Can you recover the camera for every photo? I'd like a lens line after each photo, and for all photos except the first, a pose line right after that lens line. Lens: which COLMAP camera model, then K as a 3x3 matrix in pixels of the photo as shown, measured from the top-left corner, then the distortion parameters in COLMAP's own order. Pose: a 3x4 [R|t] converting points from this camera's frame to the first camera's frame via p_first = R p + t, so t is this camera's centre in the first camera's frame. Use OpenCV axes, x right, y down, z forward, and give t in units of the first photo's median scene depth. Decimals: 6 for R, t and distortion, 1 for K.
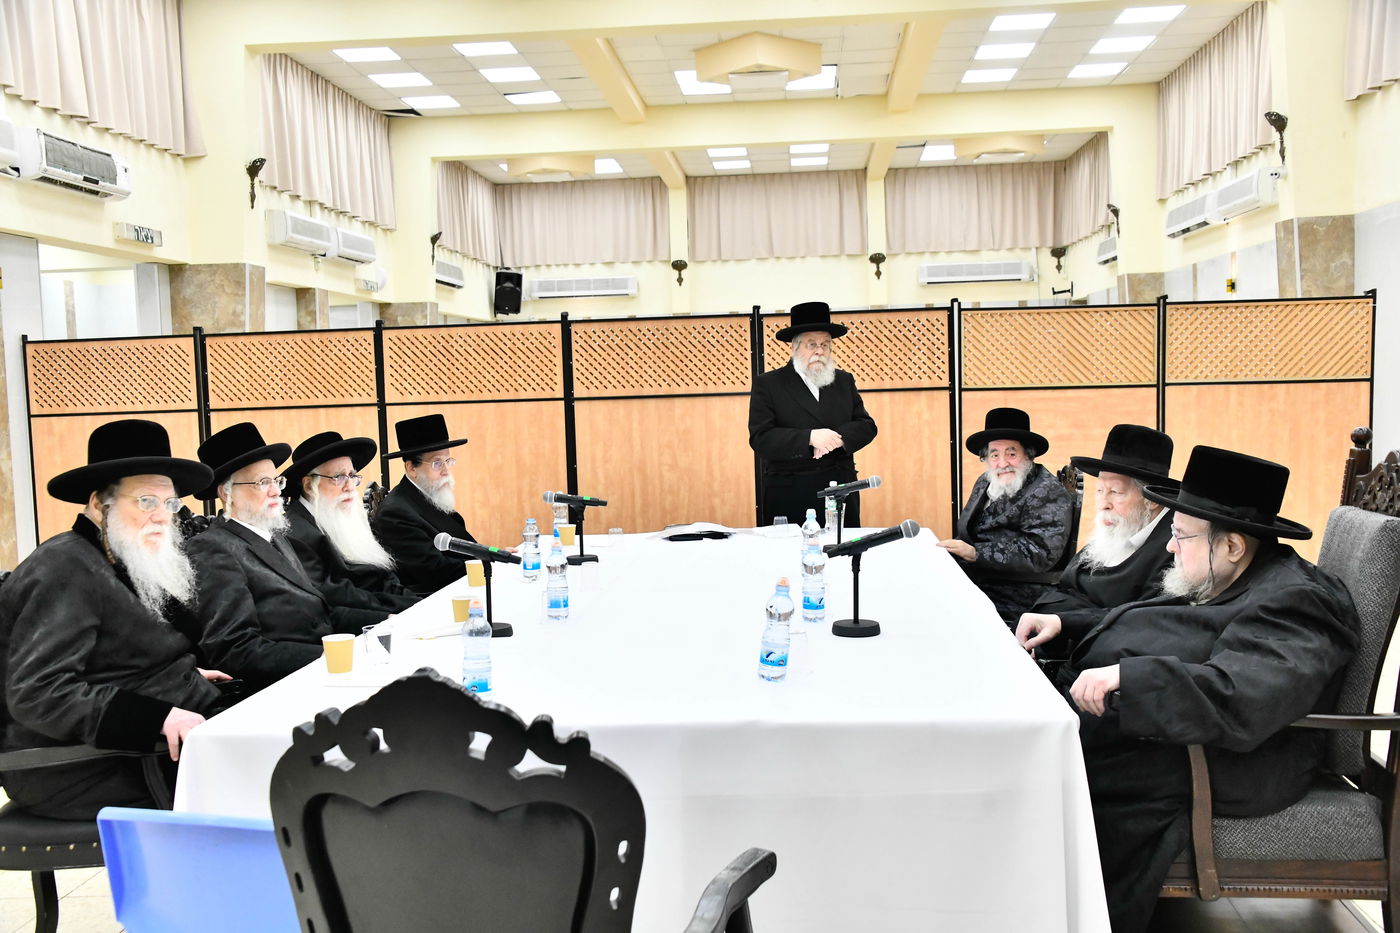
lens RADIAL K [[1375.1, 0, 678.6], [0, 1375.1, 490.0], [0, 0, 1]] dist [0.012892, 0.000000]
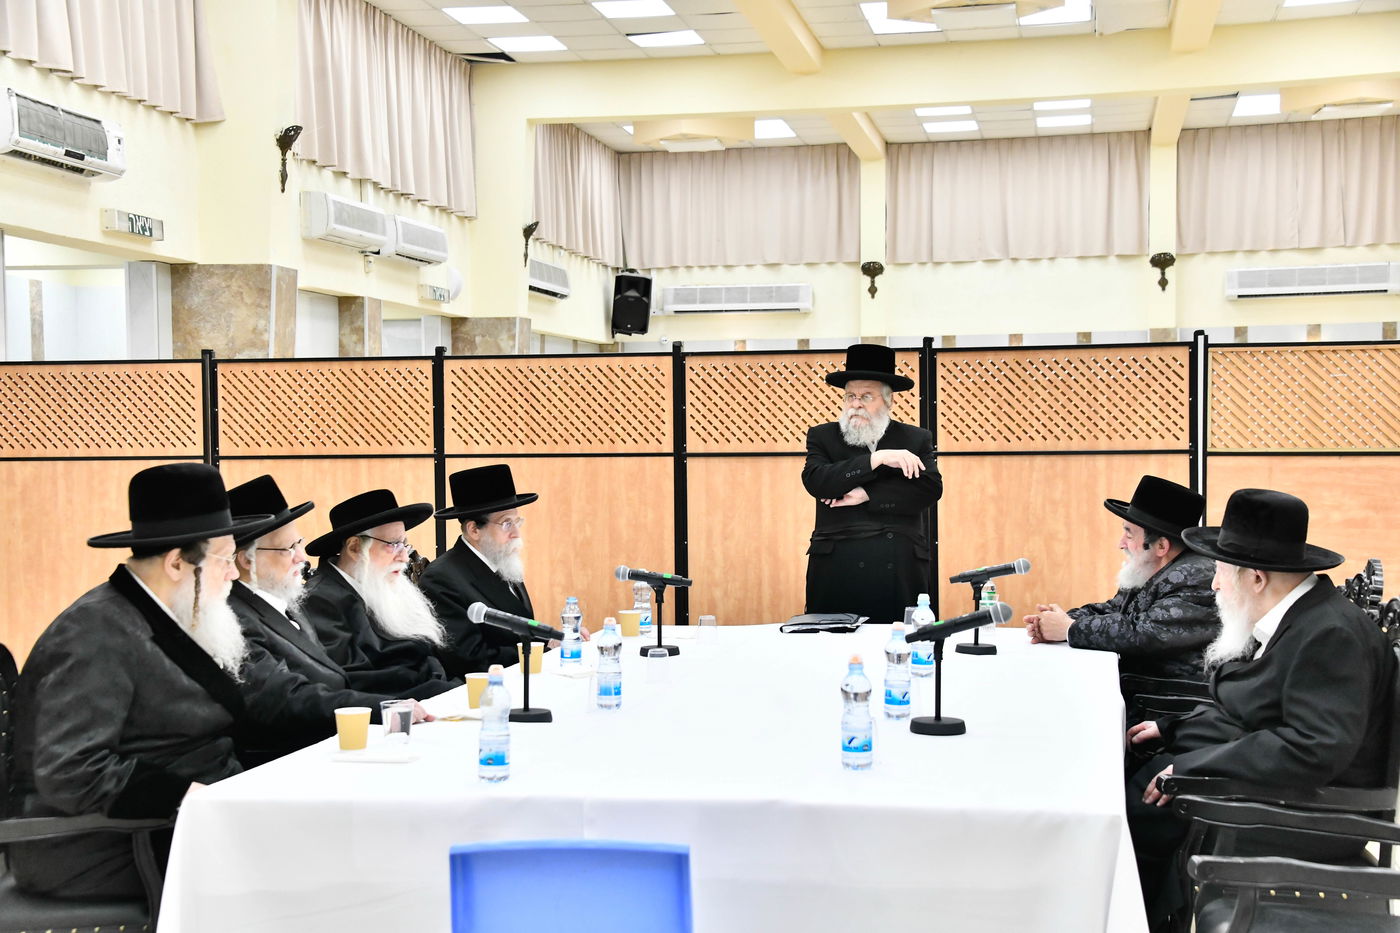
lens RADIAL K [[2354.5, 0, 705.2], [0, 2354.5, 504.7], [0, 0, 1]] dist [0.371896, 0.000000]
pose [[0.992077, 0.025993, -0.122911, 0.085814], [-0.031512, 0.998570, -0.043174, 0.015915], [0.121613, 0.046705, 0.991478, -0.265361]]
